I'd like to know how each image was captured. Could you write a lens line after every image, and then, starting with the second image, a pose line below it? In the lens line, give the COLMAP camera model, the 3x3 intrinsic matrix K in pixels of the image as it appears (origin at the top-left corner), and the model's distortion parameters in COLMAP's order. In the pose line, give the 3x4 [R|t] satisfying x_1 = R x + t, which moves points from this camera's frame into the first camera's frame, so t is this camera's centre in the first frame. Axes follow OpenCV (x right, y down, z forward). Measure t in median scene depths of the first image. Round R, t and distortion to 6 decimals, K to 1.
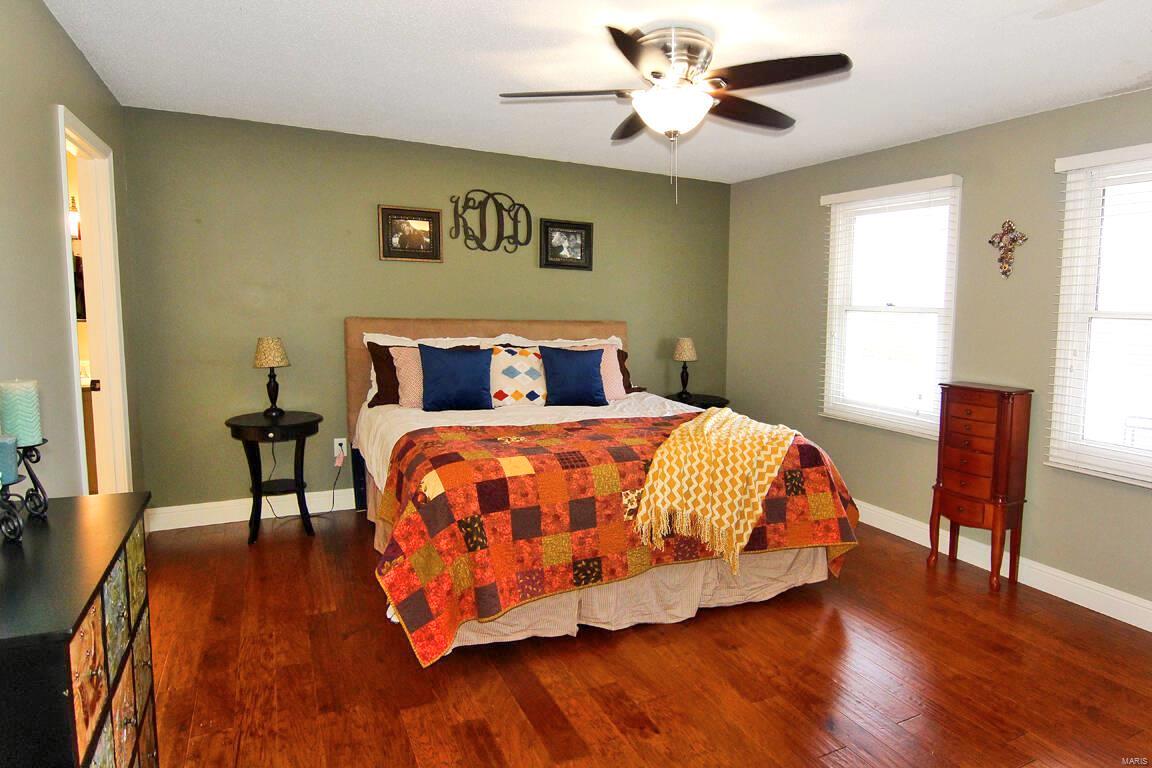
lens RADIAL K [[615.0, 0, 576.0], [0, 615.0, 384.0], [0, 0, 1]] dist [0.046347, 0.000008]
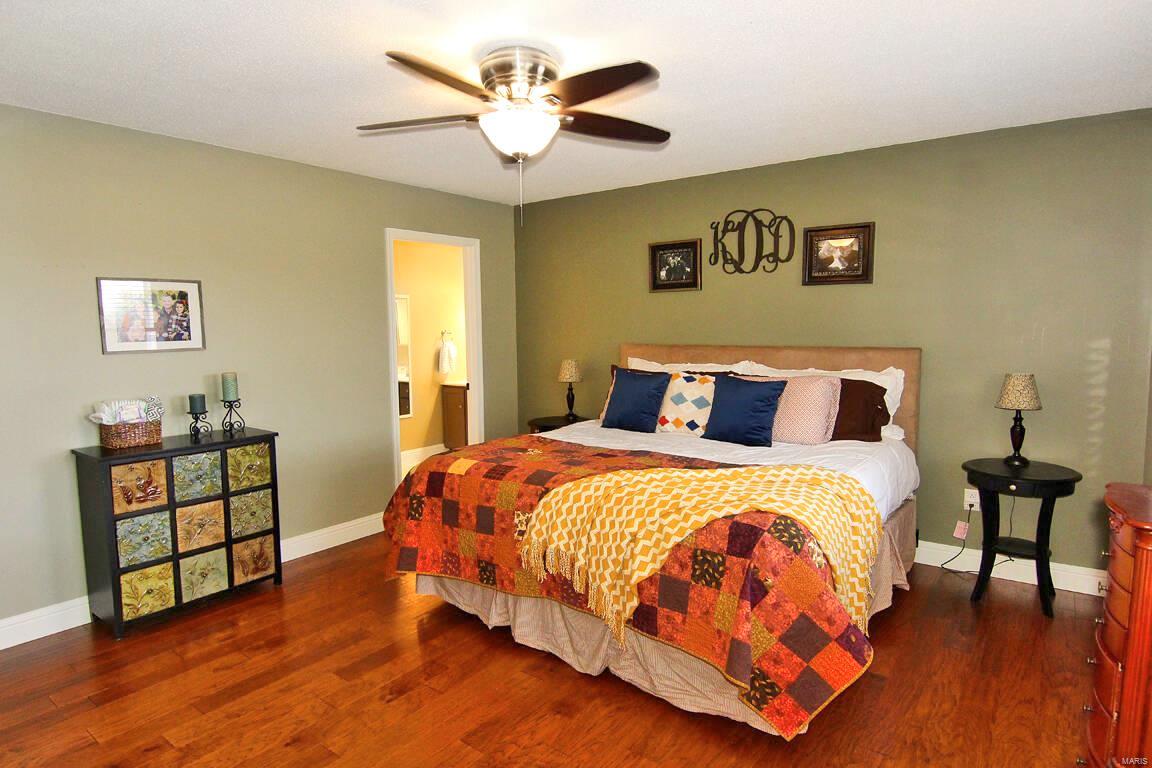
lens RADIAL K [[671.3, 0, 575.3], [0, 671.3, 412.4], [0, 0, 1]] dist [-0.042224, 0.000306]
pose [[0.454080, 0.082792, -0.887106, 0.655206], [-0.097122, 0.994339, 0.043086, -0.027930], [0.885652, 0.066593, 0.459550, 0.334243]]
